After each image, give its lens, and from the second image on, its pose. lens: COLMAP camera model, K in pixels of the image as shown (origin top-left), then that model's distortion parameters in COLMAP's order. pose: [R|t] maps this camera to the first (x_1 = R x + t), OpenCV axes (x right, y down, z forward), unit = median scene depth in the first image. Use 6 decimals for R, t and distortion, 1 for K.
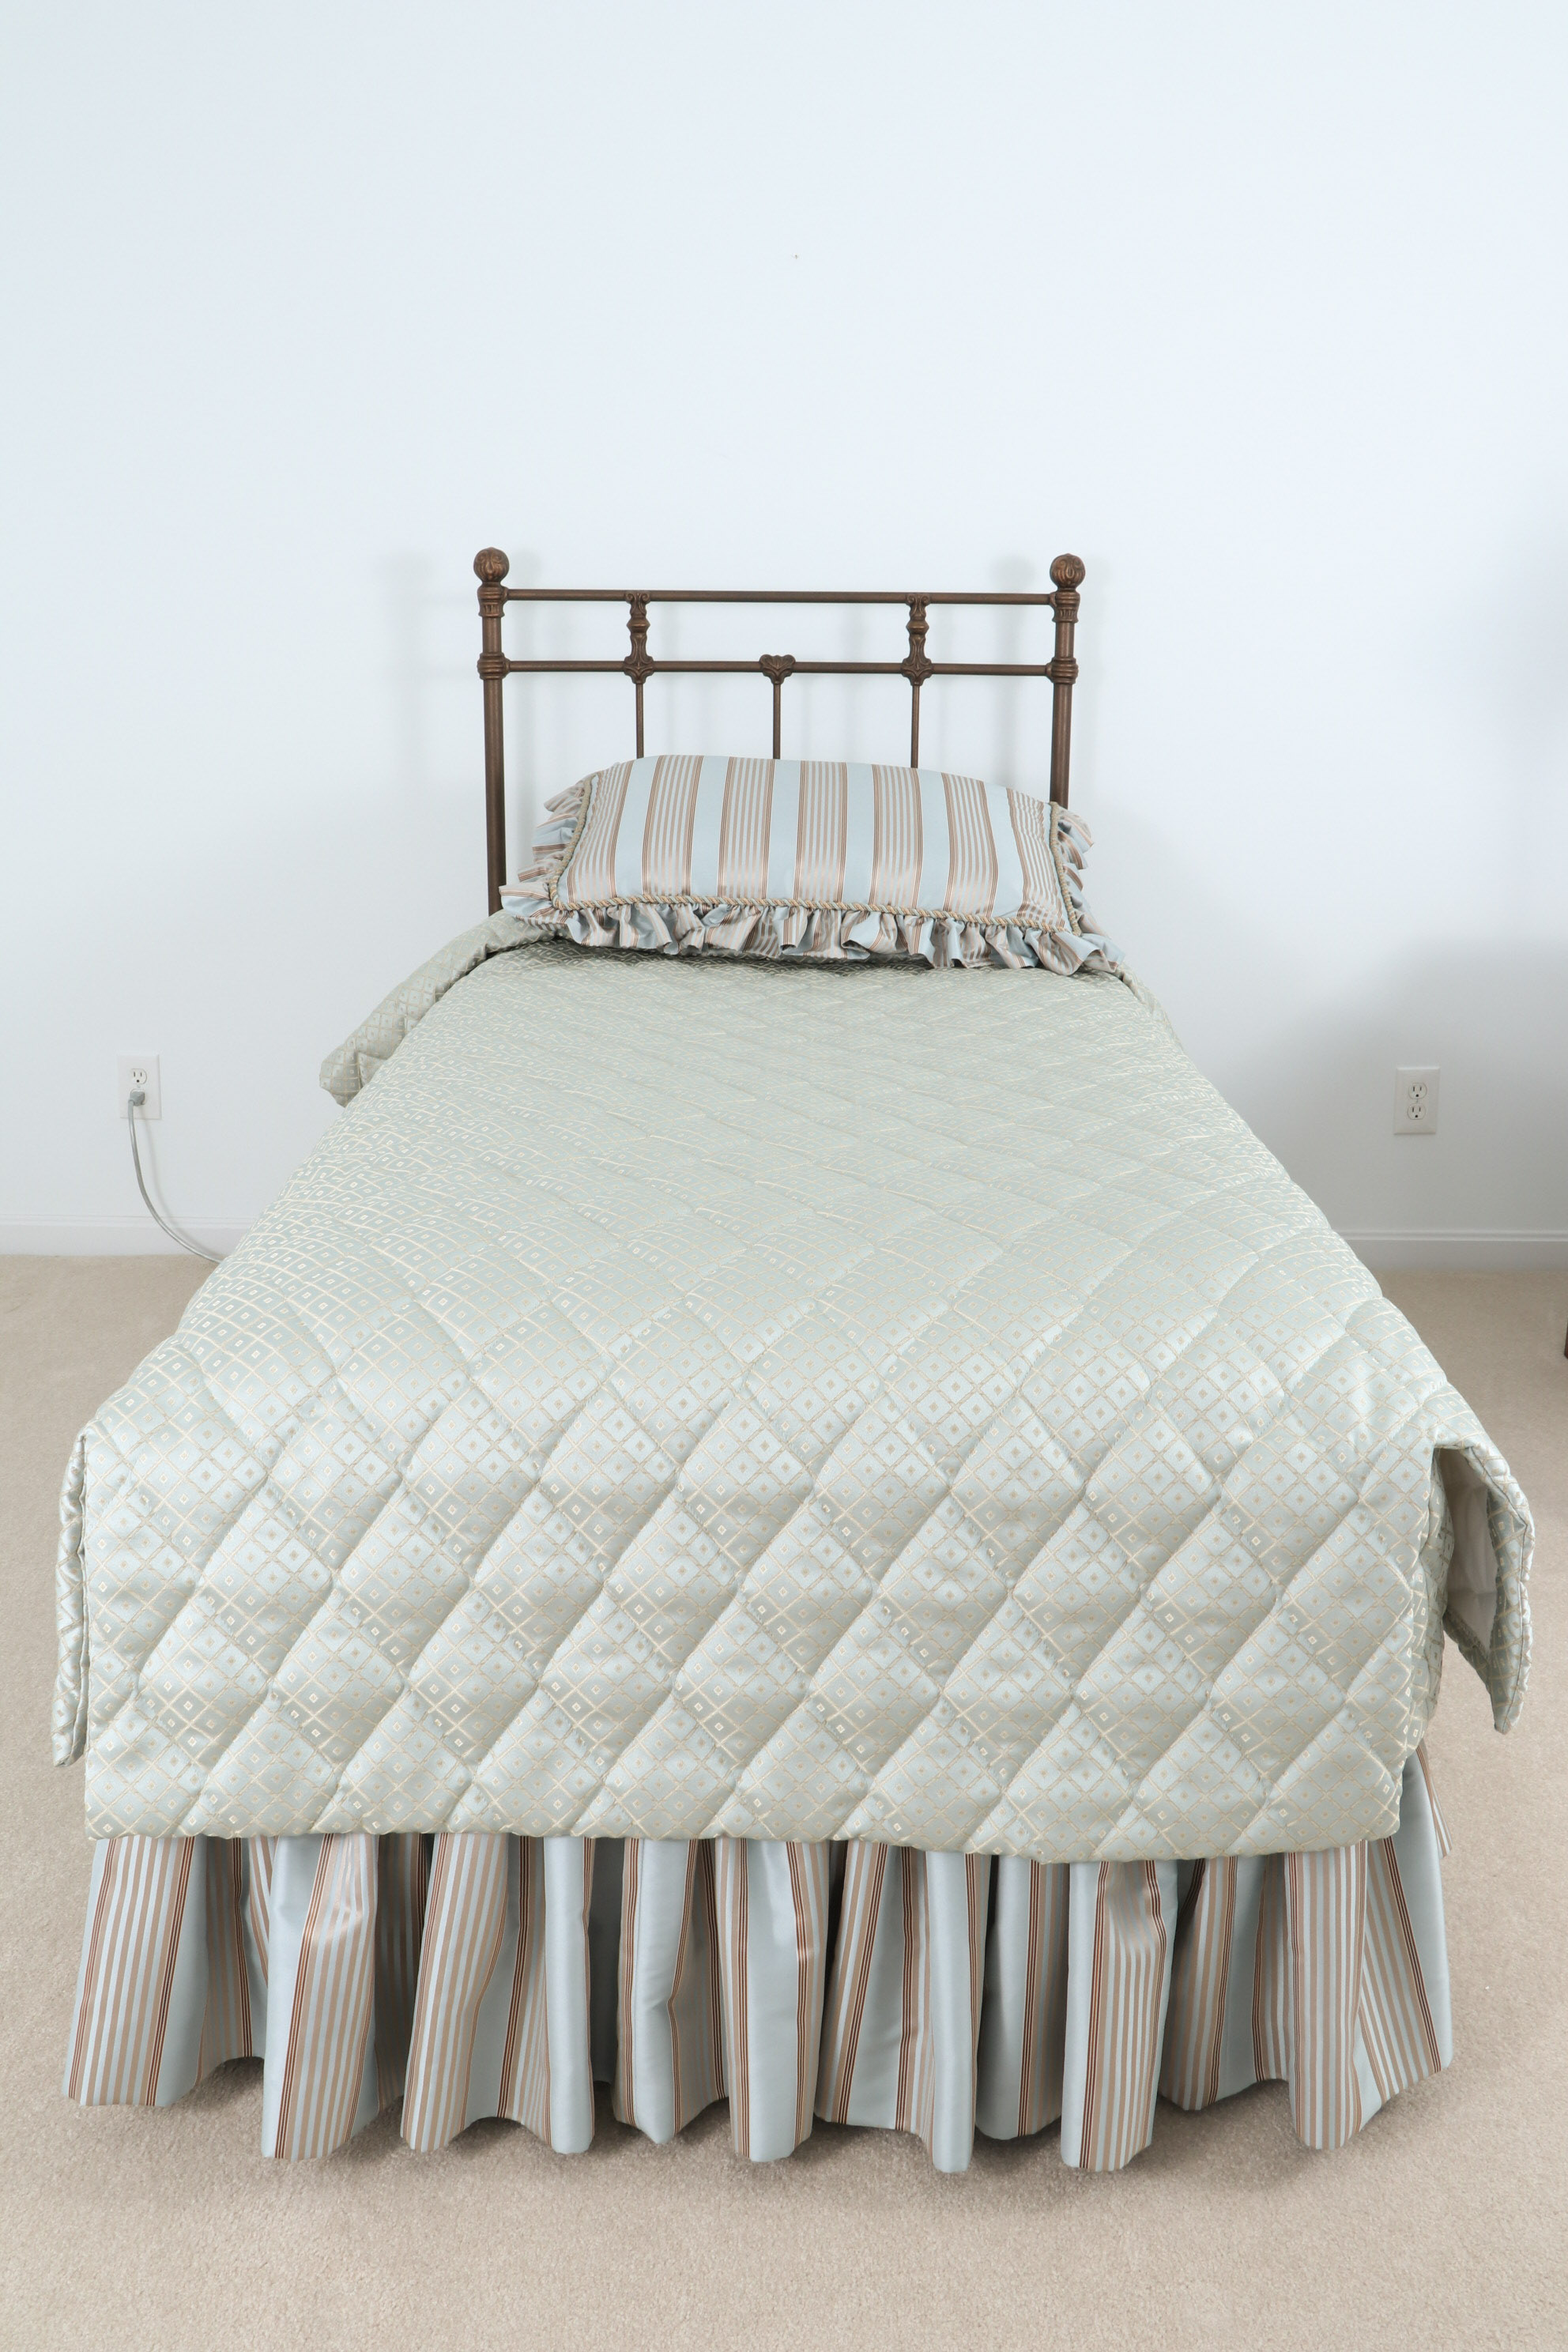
lens RADIAL K [[1926.0, 0, 780.2], [0, 1926.0, 1142.2], [0, 0, 1]] dist [-0.159333, 0.142344]
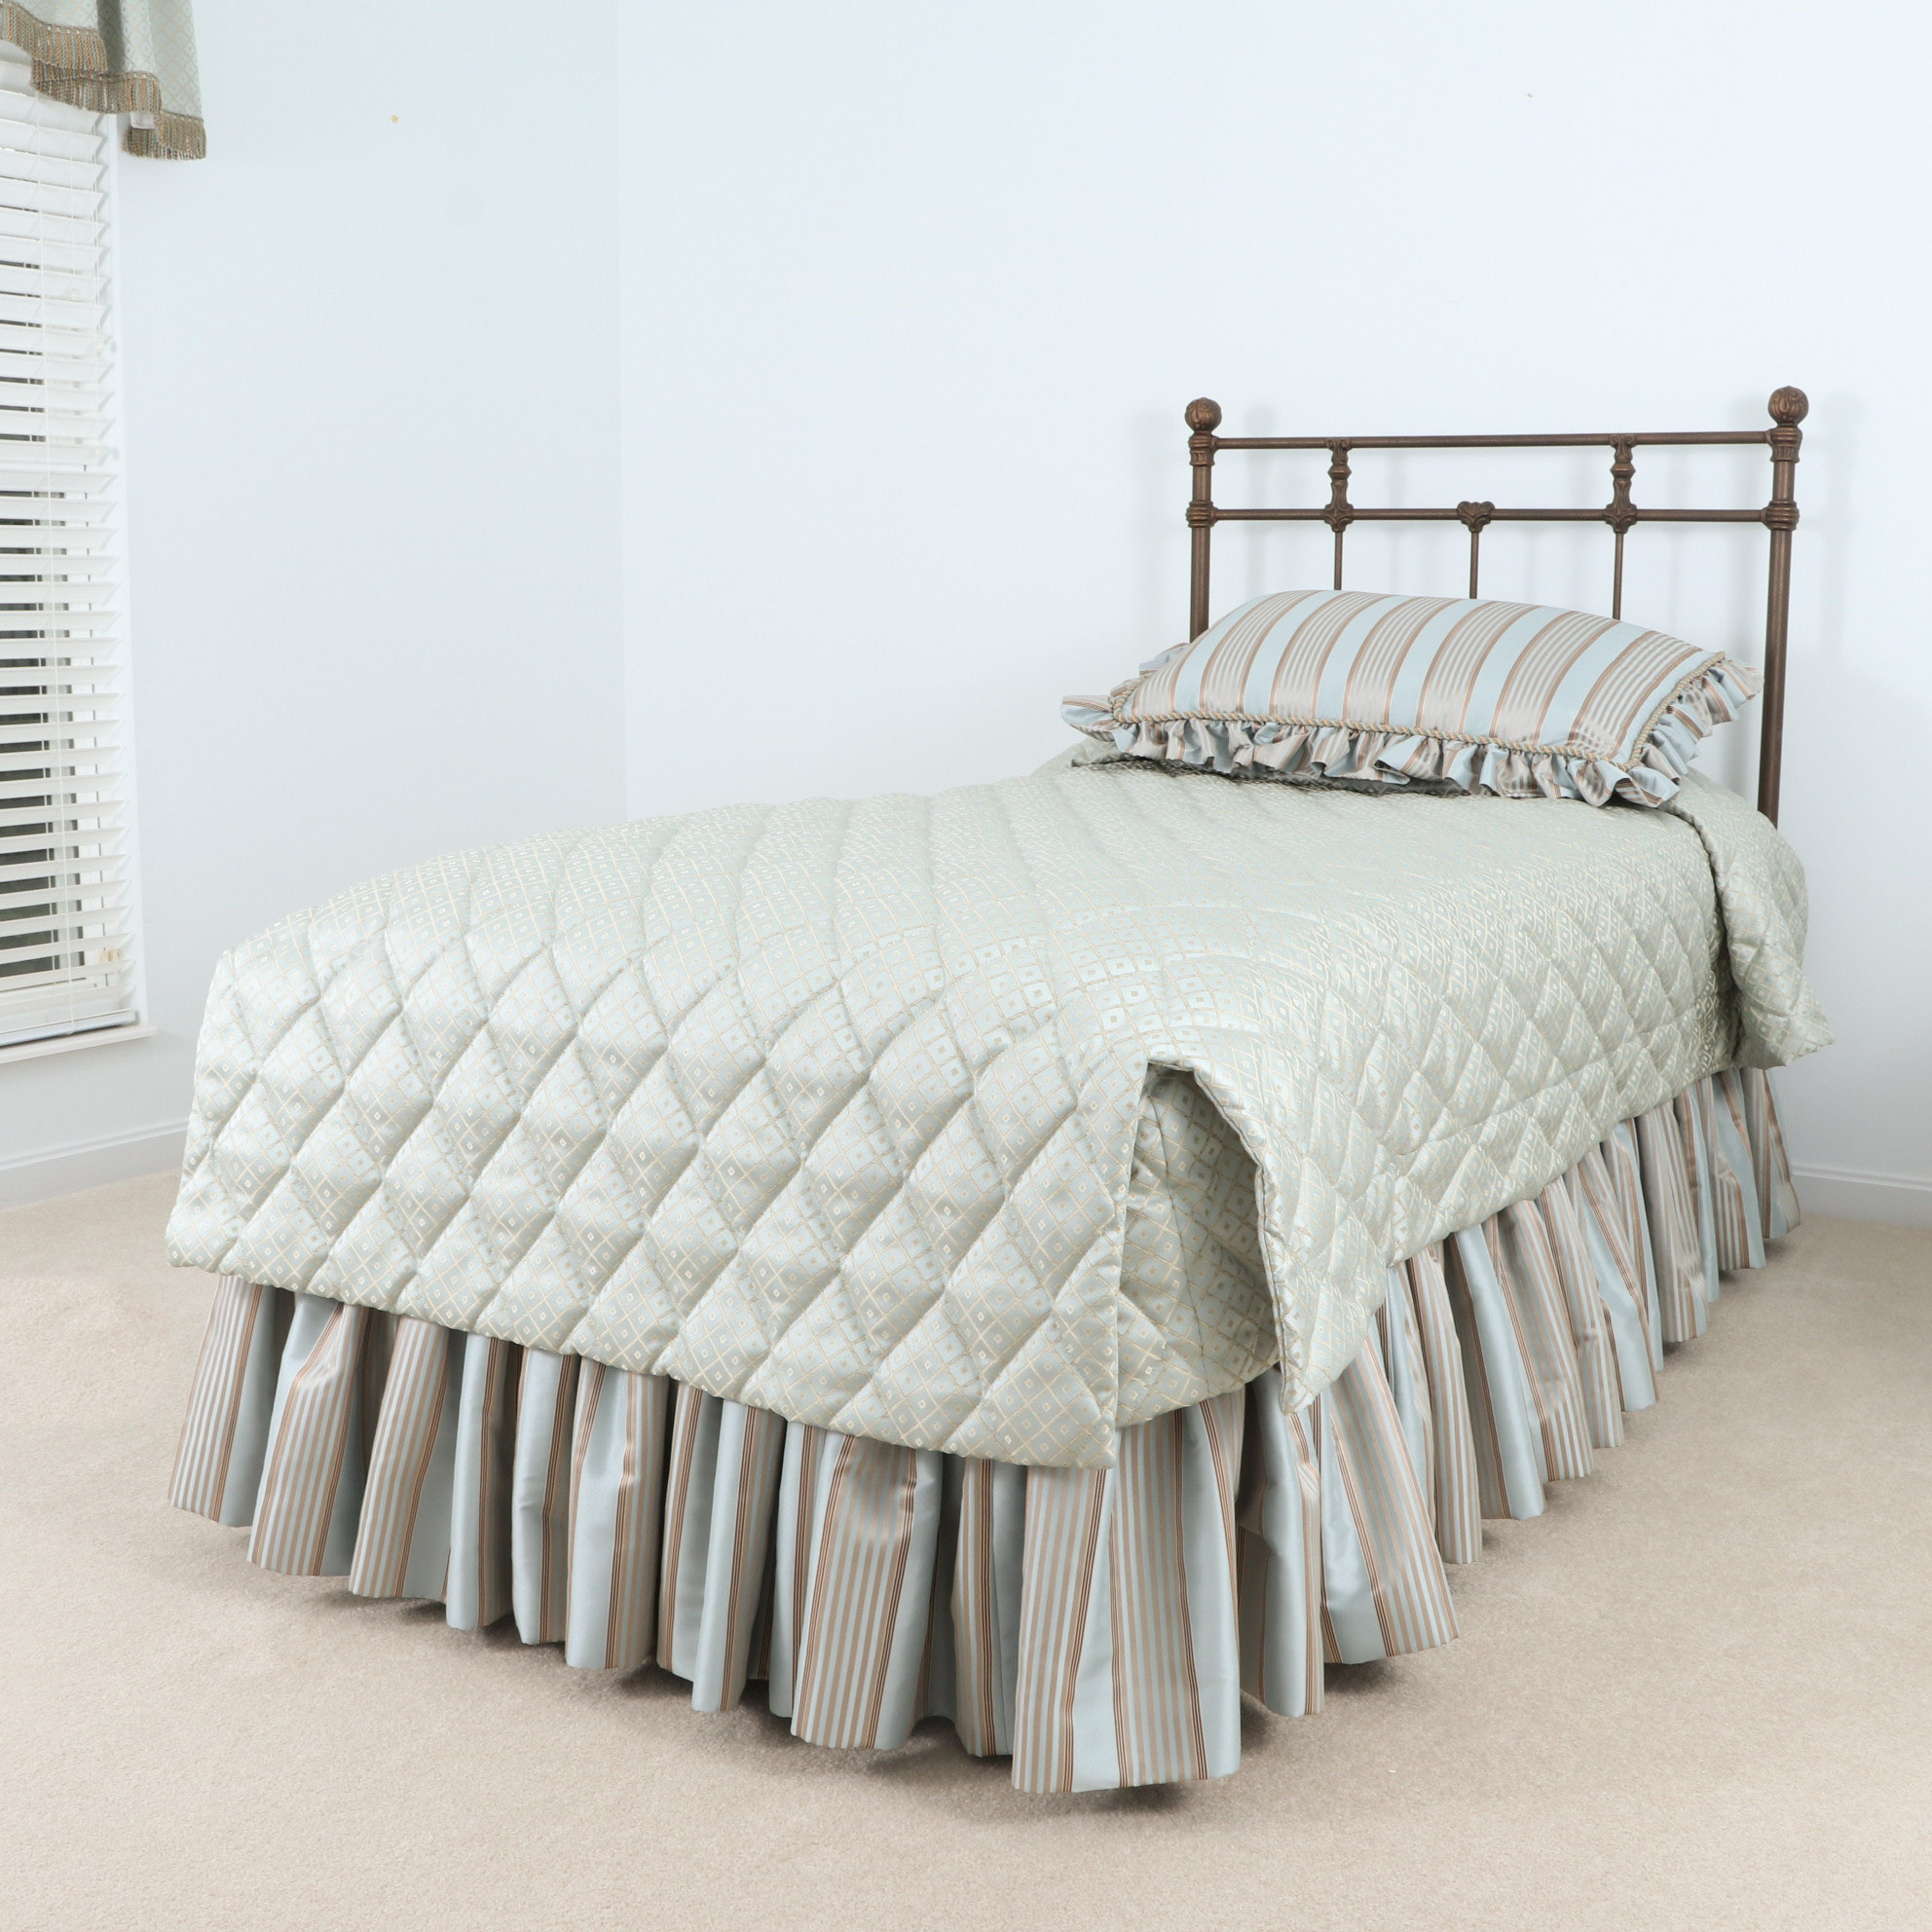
lens RADIAL K [[2154.0, 0, 966.0], [0, 2154.0, 966.0], [0, 0, 1]] dist [-0.144274, 0.043792]
pose [[0.879471, 0.082735, -0.468706, 0.320015], [-0.126457, 0.989999, -0.062529, 0.078753], [0.458846, 0.114264, 0.881138, -0.021967]]
